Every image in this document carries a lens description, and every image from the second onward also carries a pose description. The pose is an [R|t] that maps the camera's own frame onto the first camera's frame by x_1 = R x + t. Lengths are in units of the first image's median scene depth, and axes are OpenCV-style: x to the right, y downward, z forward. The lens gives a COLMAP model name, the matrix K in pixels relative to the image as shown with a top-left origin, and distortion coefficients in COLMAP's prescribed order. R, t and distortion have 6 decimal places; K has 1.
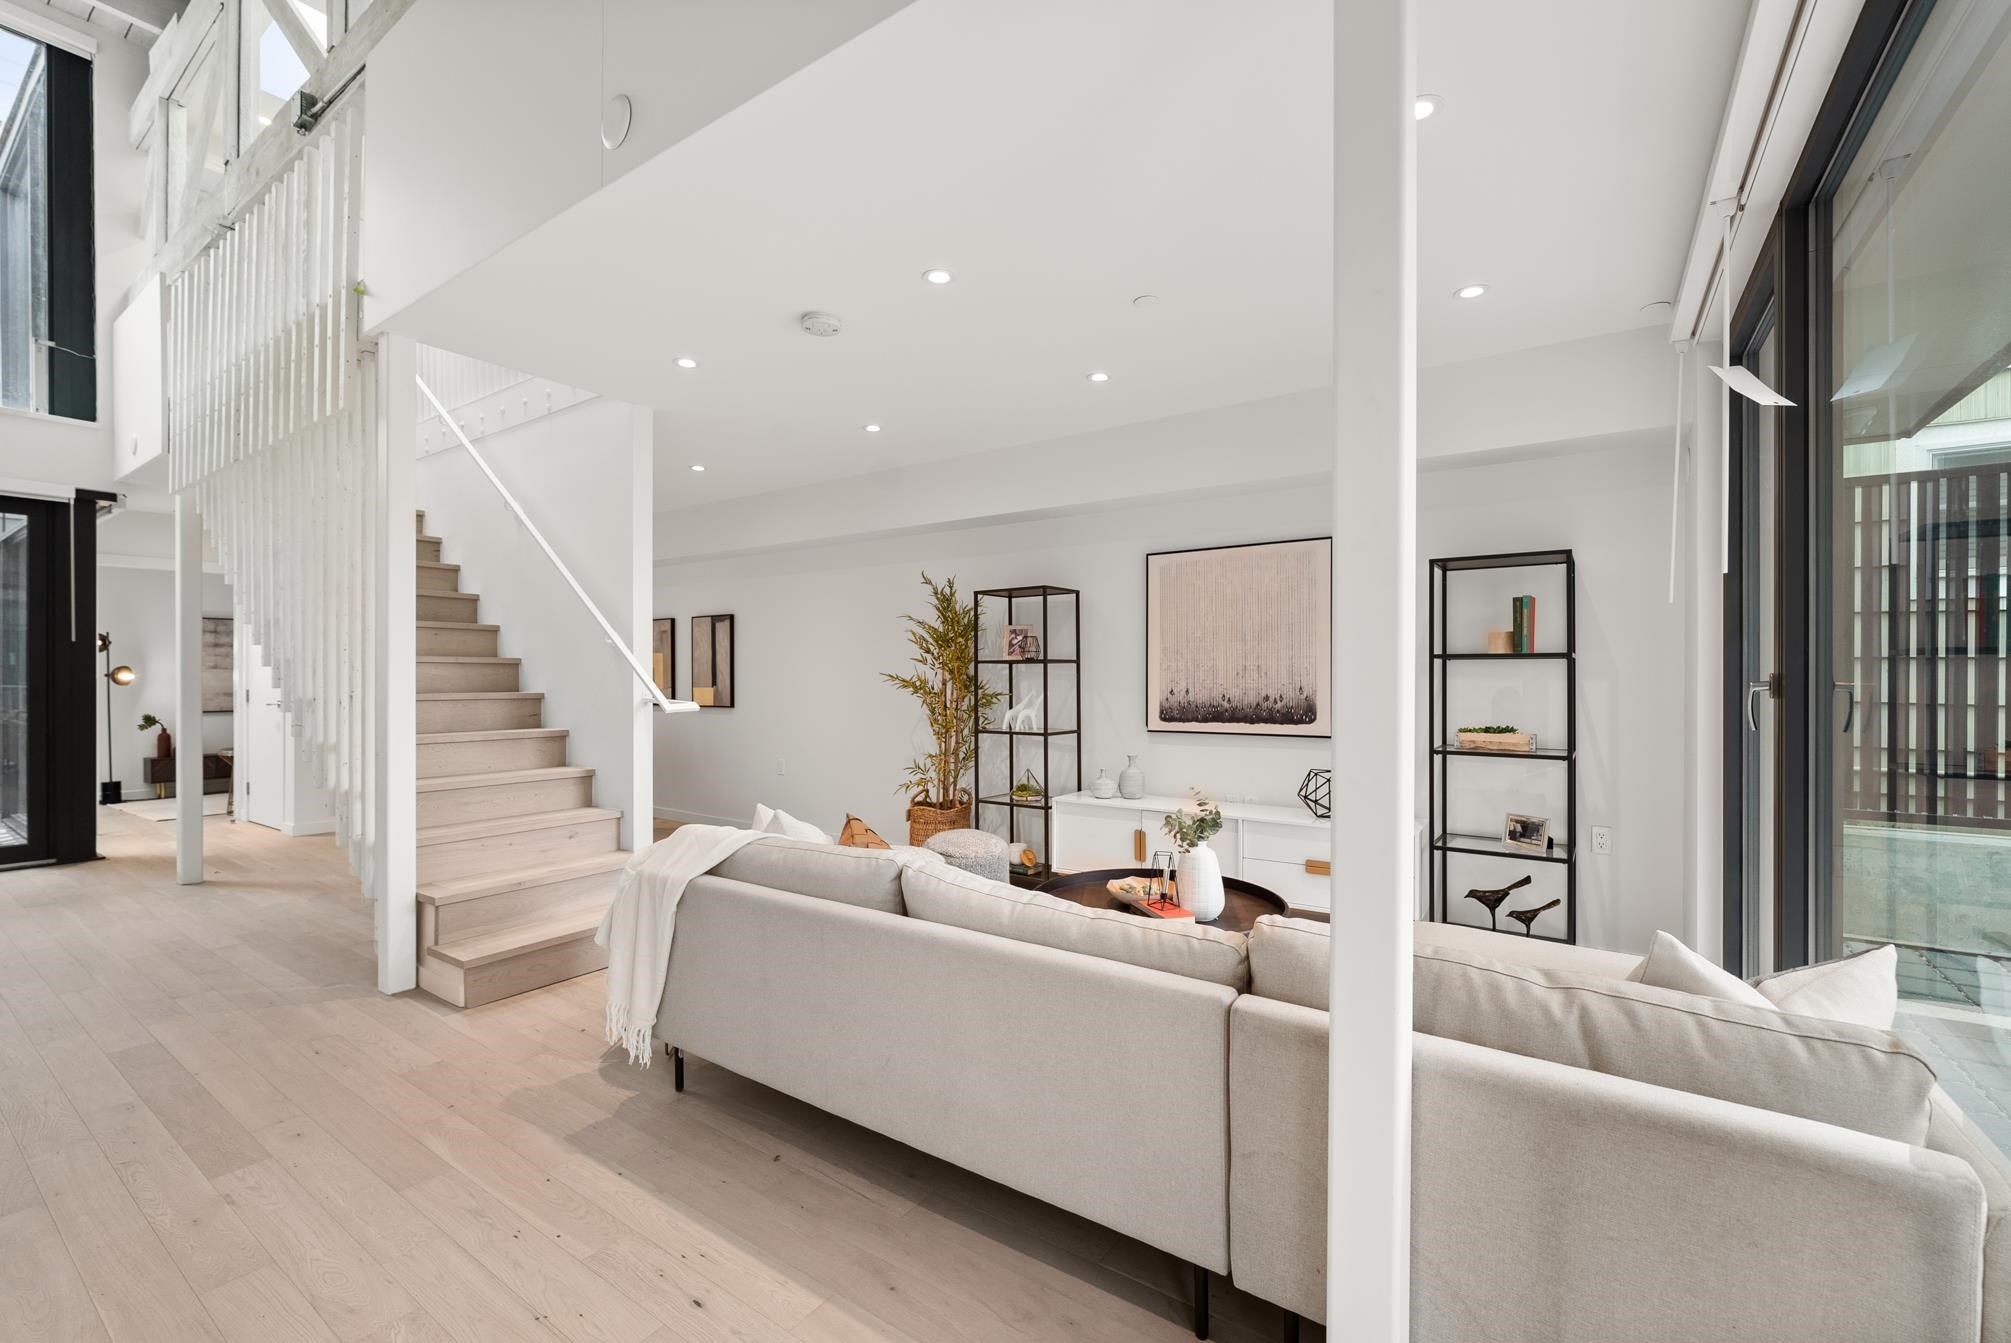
lens RADIAL K [[852.2, 0, 1005.5], [0, 852.2, 671.5], [0, 0, 1]] dist [-0.000740, -0.000168]
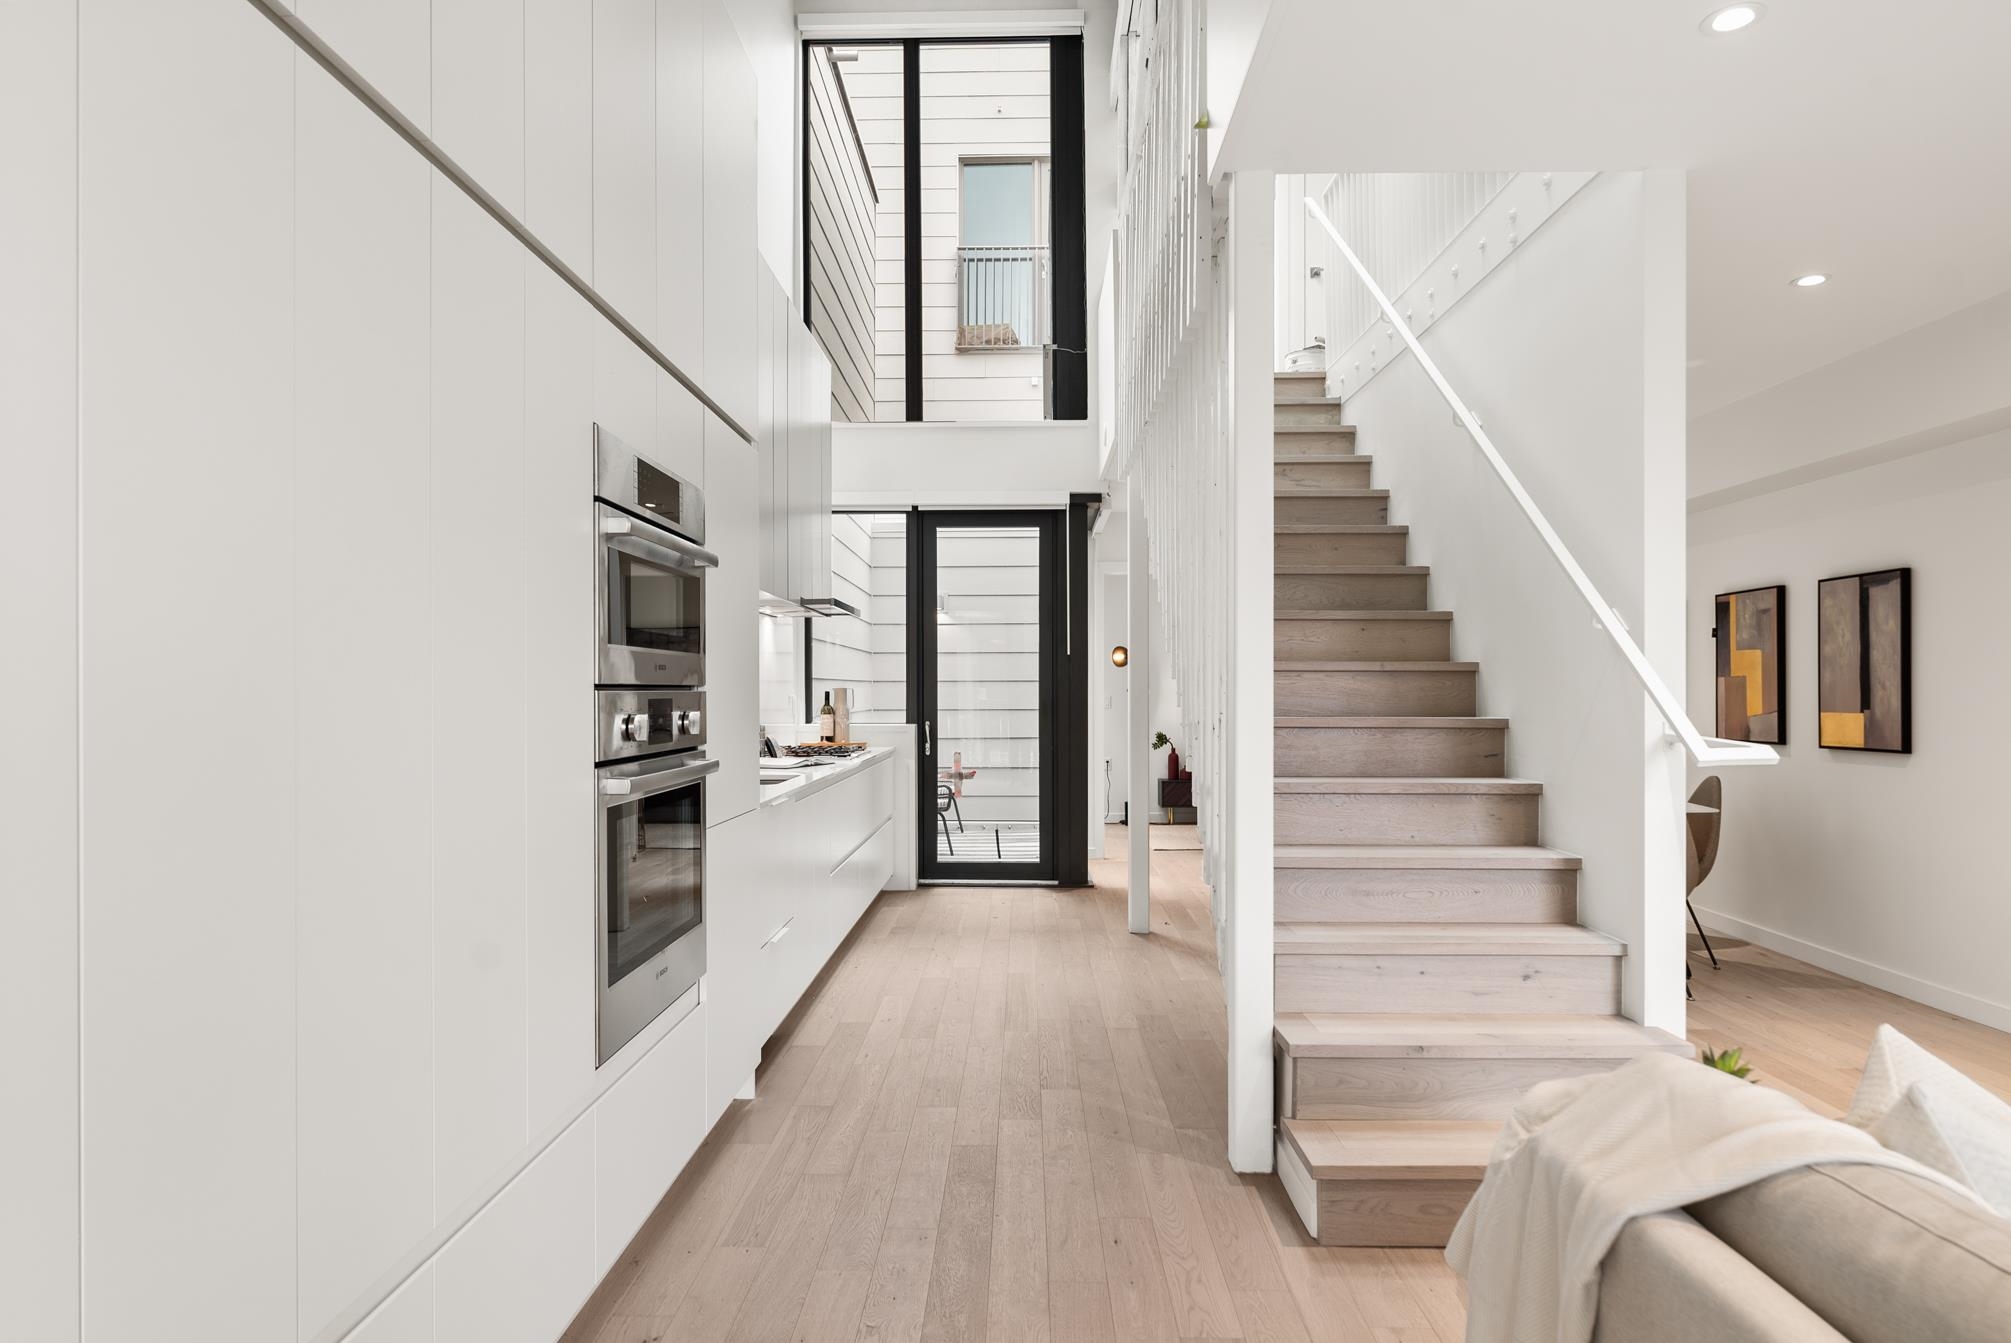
lens RADIAL K [[1166.0, 0, 1000.0], [0, 1166.0, 696.4], [0, 0, 1]] dist [-0.007584, -0.003397]
pose [[0.536469, 0.003294, -0.843914, -0.044123], [0.004999, 0.999962, 0.007081, 0.001585], [0.843905, -0.008018, 0.536432, 0.266025]]
